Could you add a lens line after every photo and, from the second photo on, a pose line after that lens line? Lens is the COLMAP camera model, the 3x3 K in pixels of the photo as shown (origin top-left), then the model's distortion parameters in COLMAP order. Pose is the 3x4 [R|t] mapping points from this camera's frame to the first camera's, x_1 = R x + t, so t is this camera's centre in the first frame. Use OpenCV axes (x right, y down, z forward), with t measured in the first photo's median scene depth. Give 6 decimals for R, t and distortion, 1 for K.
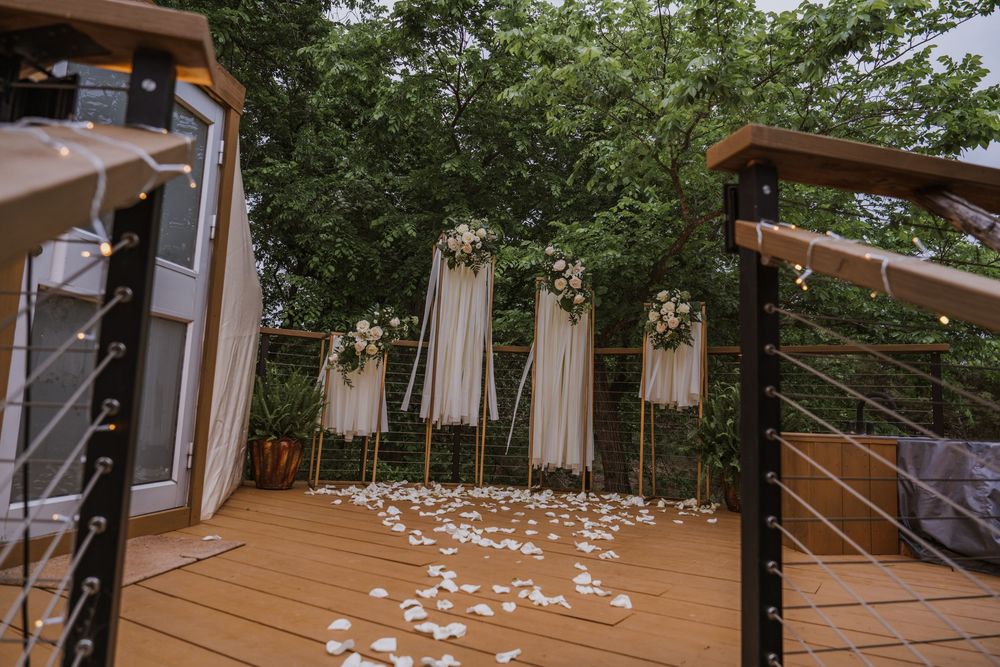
lens RADIAL K [[694.2, 0, 513.3], [0, 694.2, 335.6], [0, 0, 1]] dist [-0.000046, -0.001388]
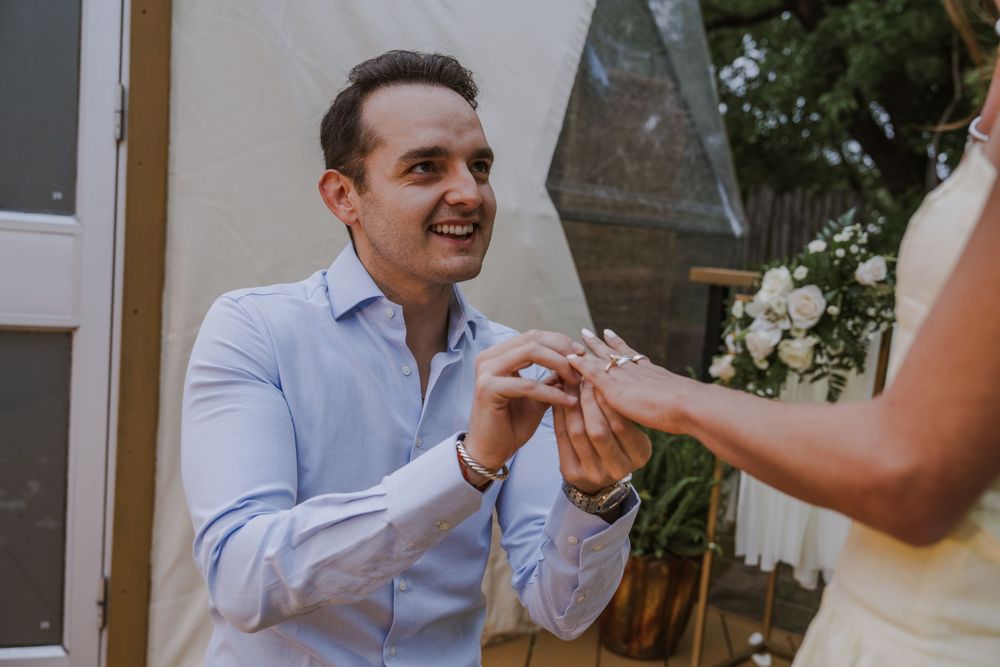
lens RADIAL K [[986.5, 0, 500.0], [0, 986.5, 333.5], [0, 0, 1]] dist [0.000429, -0.000319]
pose [[0.425641, 0.082849, -0.901092, 0.158444], [0.057864, 0.991270, 0.118472, -0.052261], [0.903040, -0.102567, 0.417131, 0.646064]]
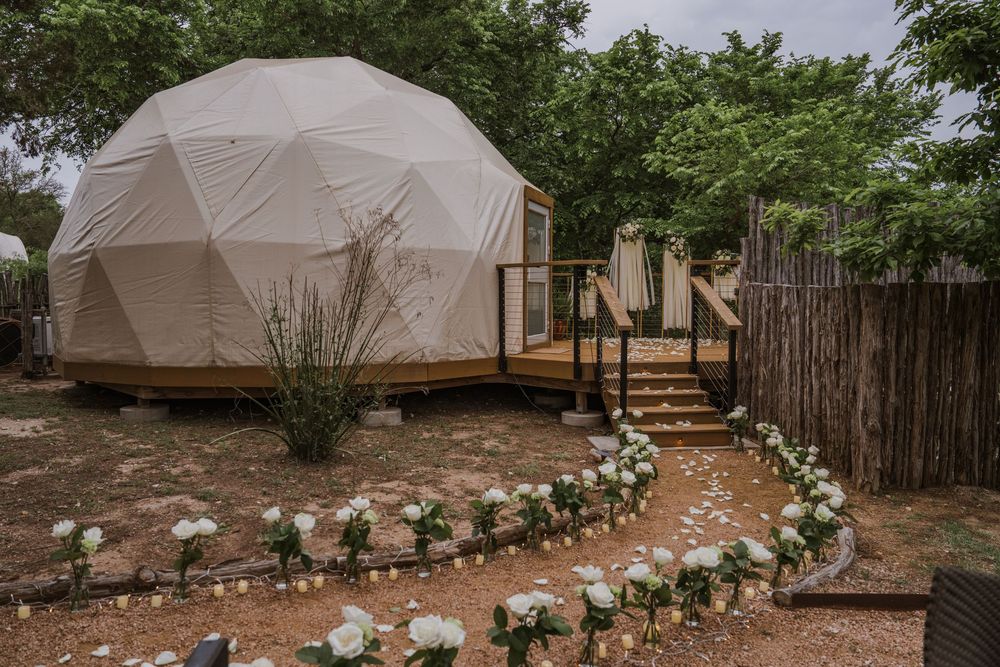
lens RADIAL K [[694.2, 0, 513.3], [0, 694.2, 335.6], [0, 0, 1]] dist [-0.000046, -0.001388]
pose [[0.979591, -0.030956, -0.198604, -0.003460], [0.063328, 0.985280, 0.158784, -0.184795], [0.190766, -0.168120, 0.967132, -1.328136]]
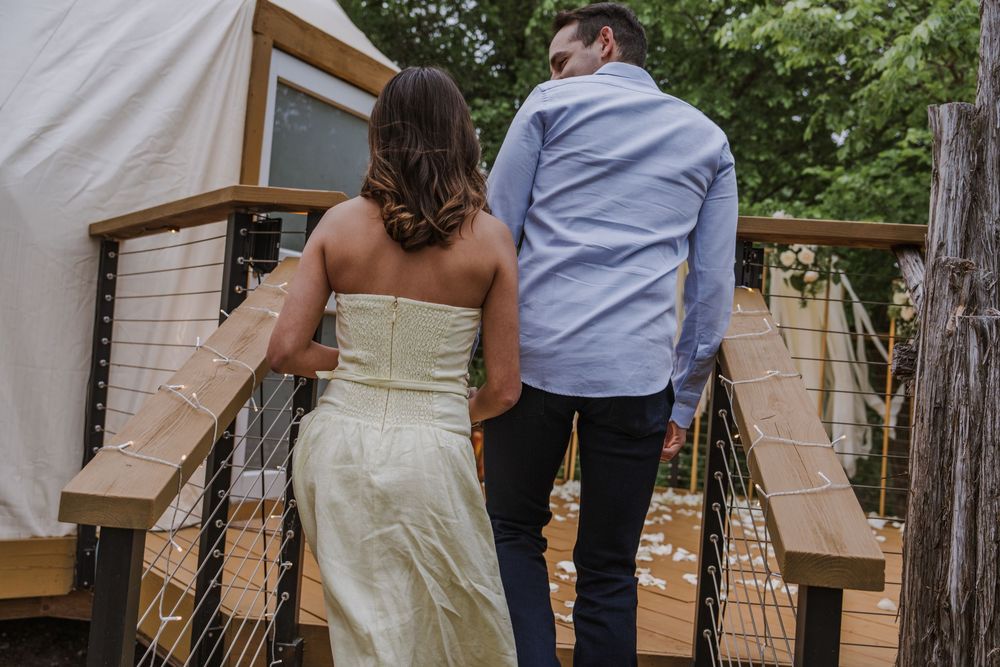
lens RADIAL K [[1009.1, 0, 500.0], [0, 1009.1, 333.5], [0, 0, 1]] dist [-0.011097, -0.004233]
pose [[0.939115, 0.011174, -0.343421, 0.159187], [0.005237, 0.998889, 0.046823, -0.042832], [0.343563, -0.045771, 0.938014, -0.251180]]
